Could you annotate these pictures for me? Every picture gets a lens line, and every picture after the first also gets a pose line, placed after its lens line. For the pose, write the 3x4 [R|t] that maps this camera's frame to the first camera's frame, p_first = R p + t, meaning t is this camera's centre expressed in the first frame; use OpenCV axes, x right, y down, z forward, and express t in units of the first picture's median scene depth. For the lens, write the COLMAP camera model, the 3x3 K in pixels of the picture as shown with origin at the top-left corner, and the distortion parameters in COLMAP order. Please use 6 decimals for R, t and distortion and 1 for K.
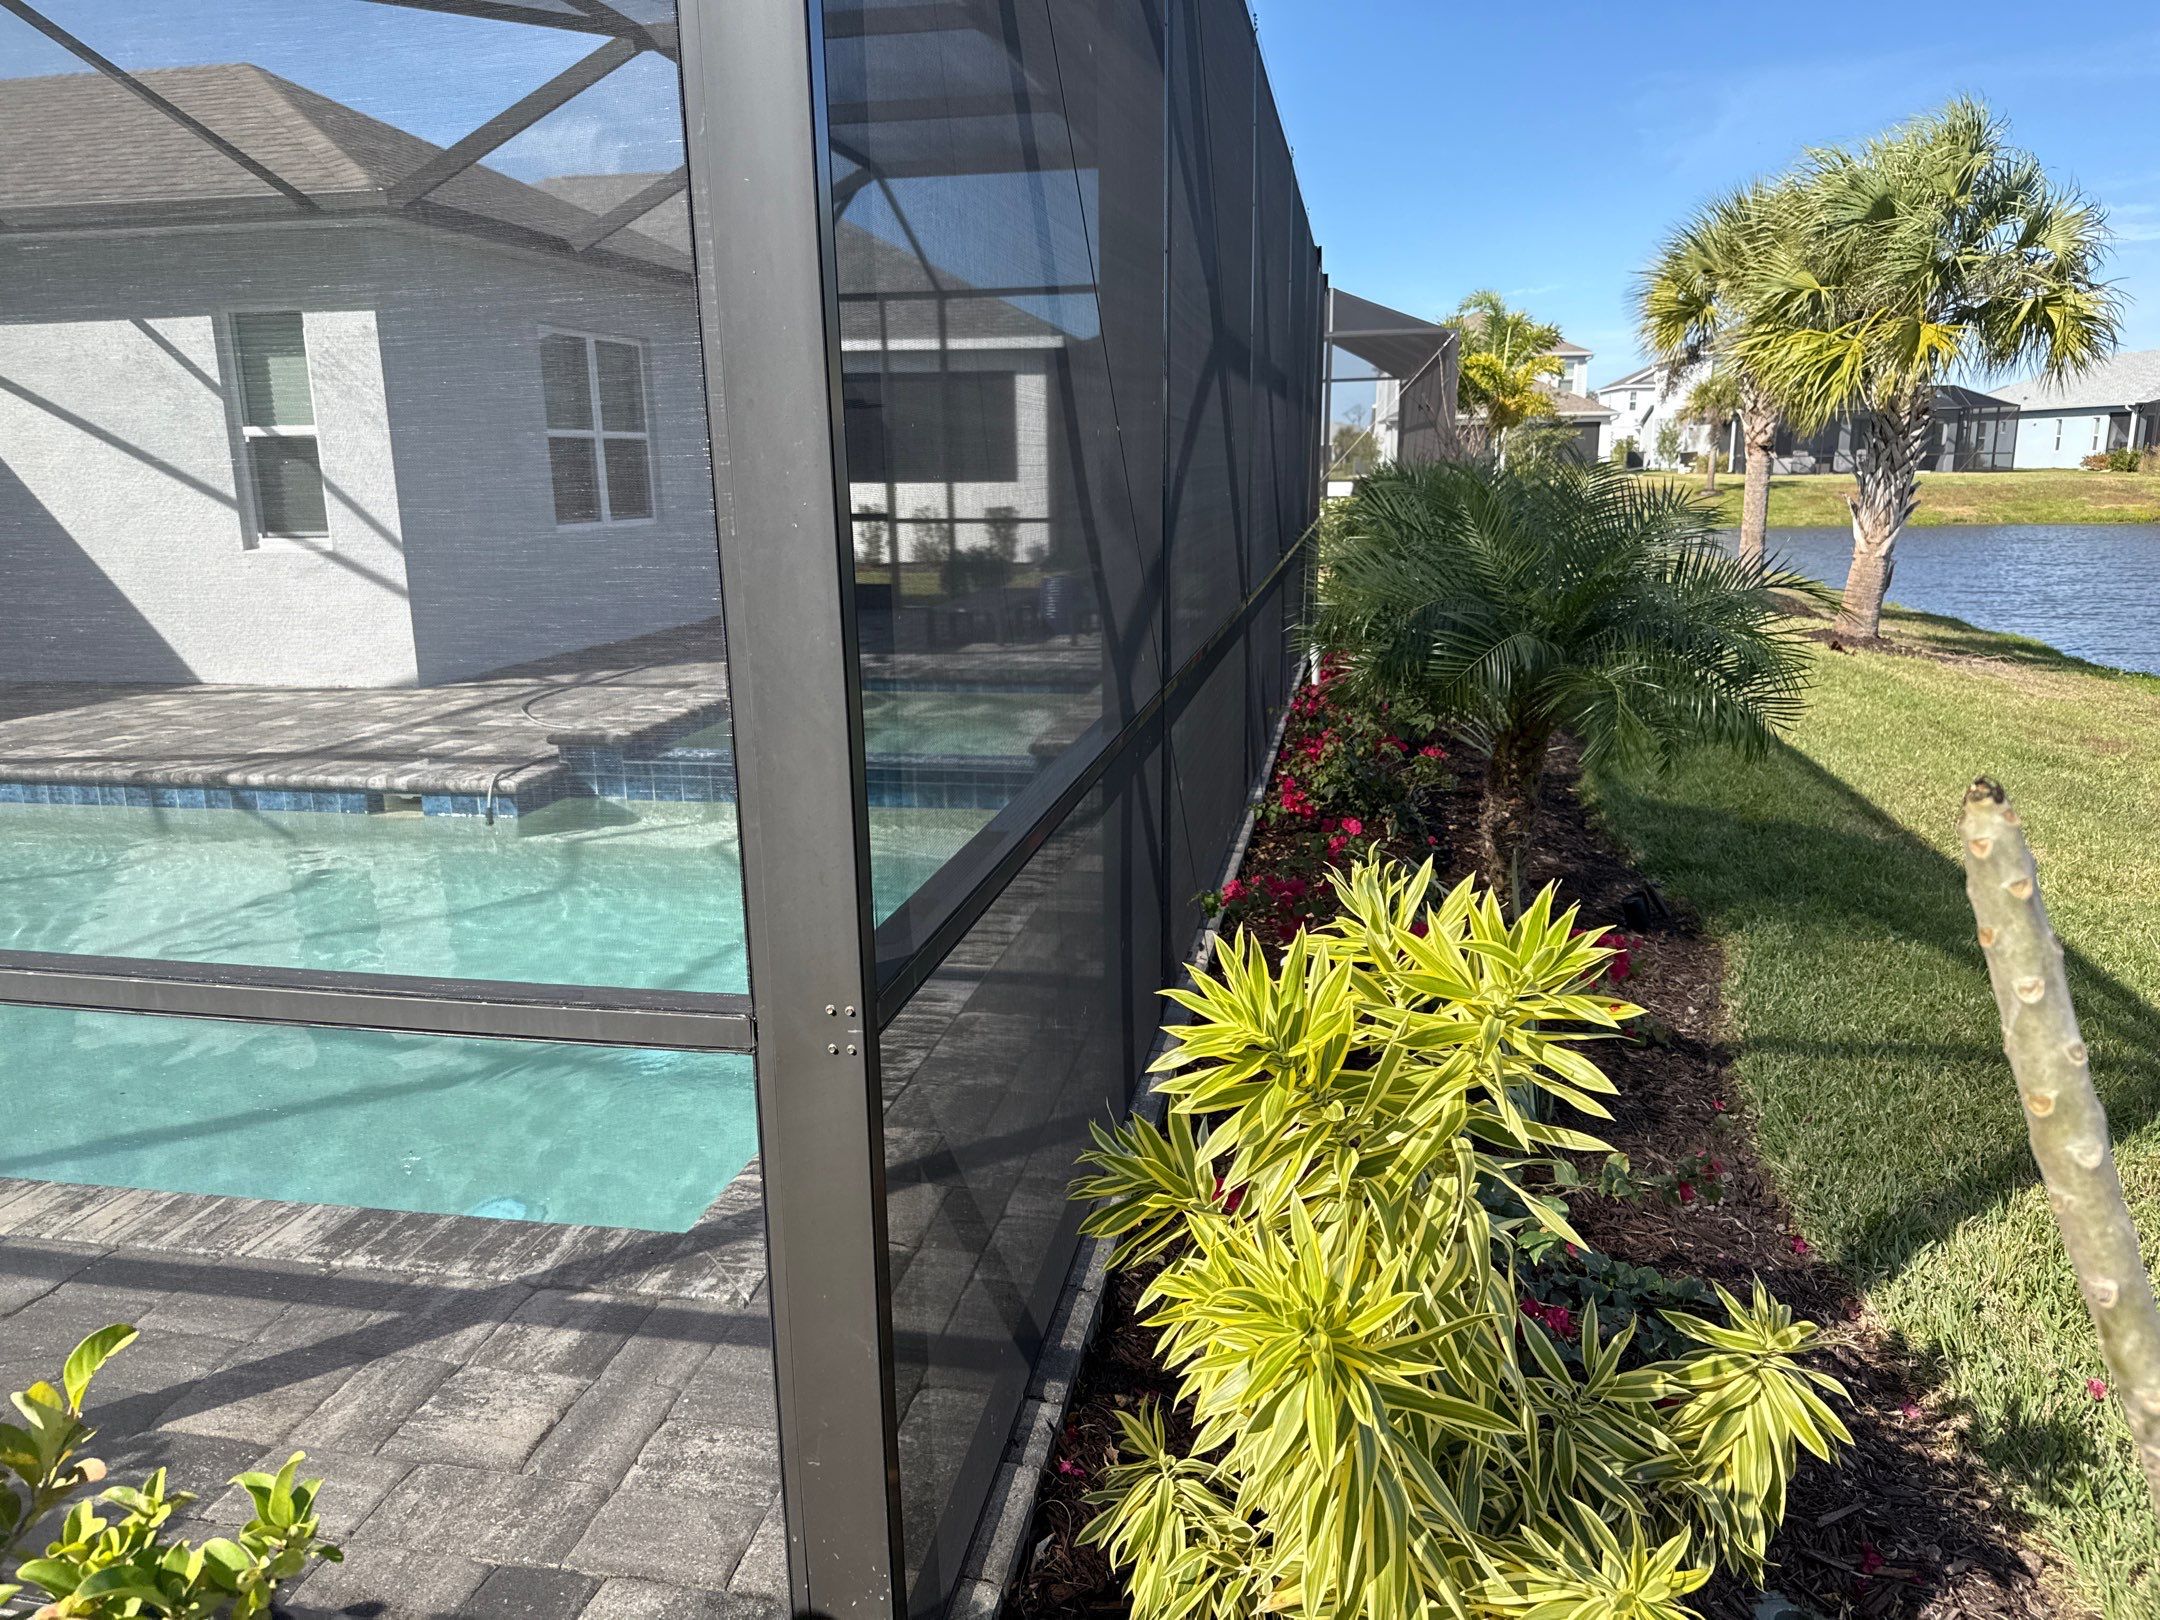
lens RADIAL K [[1520.4, 0, 1098.6], [0, 1520.4, 819.9], [0, 0, 1]] dist [0.009531, -0.009072]
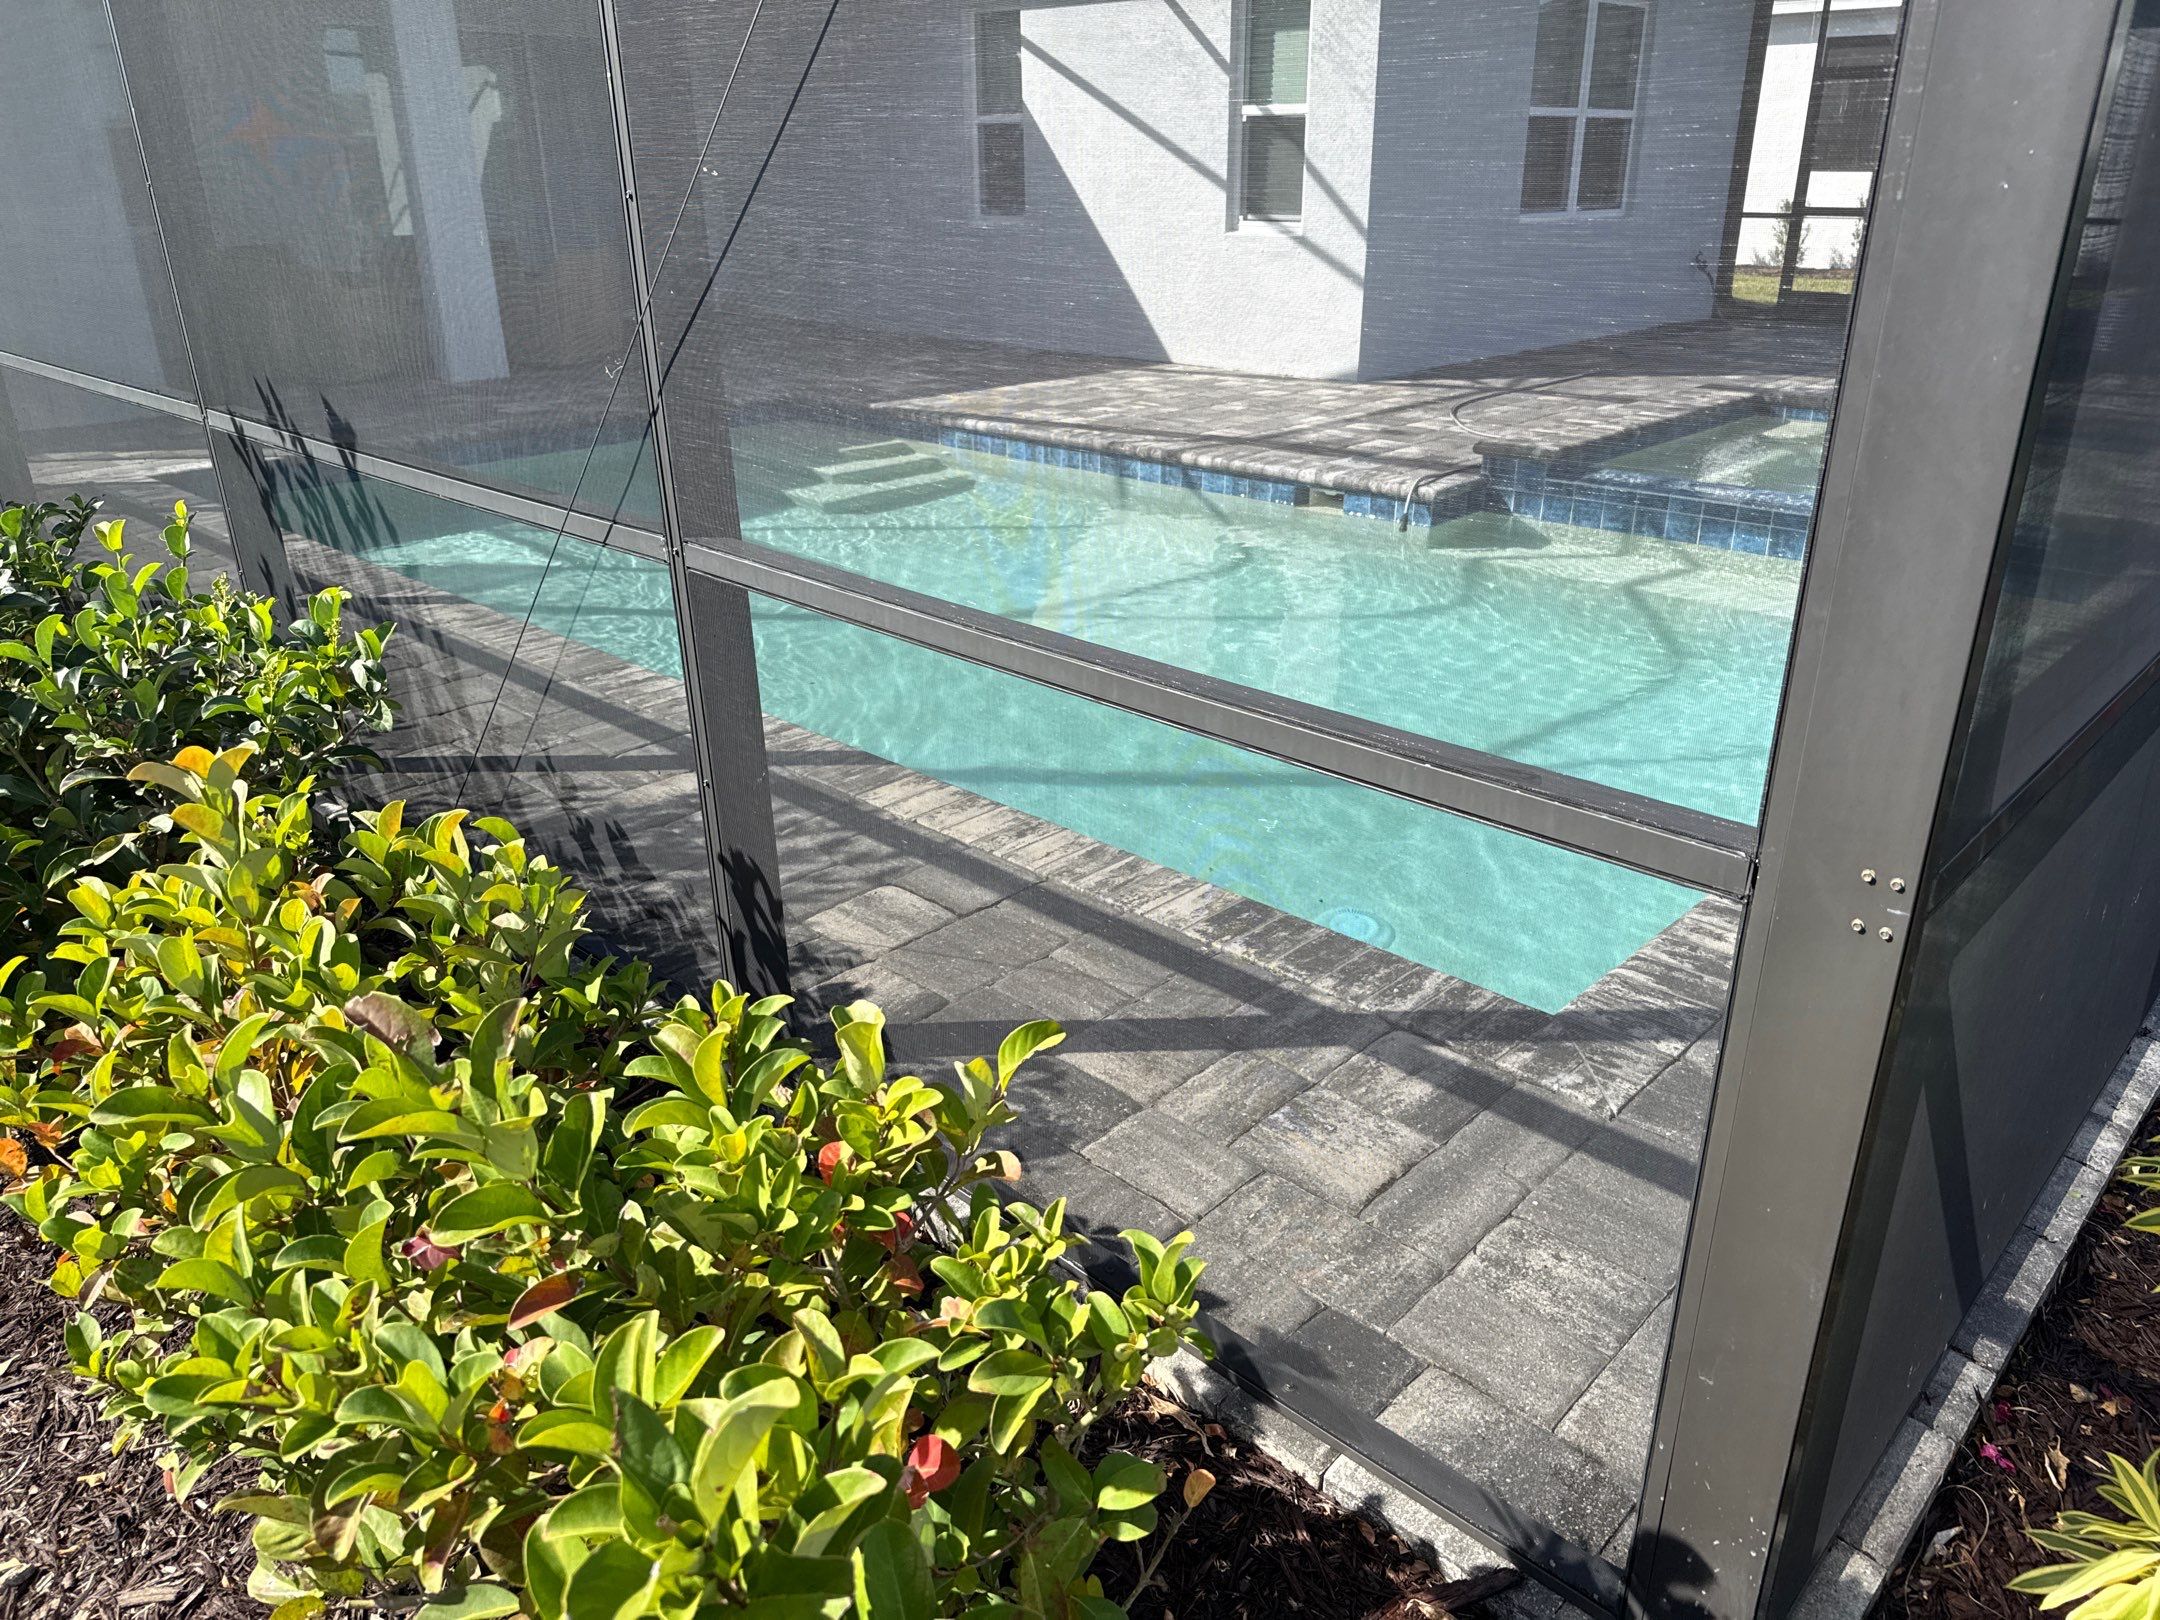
lens RADIAL K [[1520.4, 0, 1066.8], [0, 1520.4, 819.2], [0, 0, 1]] dist [0.009531, -0.009072]
pose [[0.827376, 0.223942, -0.515072, -0.064091], [-0.126357, 0.967780, 0.217799, -0.006513], [0.547250, -0.115119, 0.829014, 0.084363]]
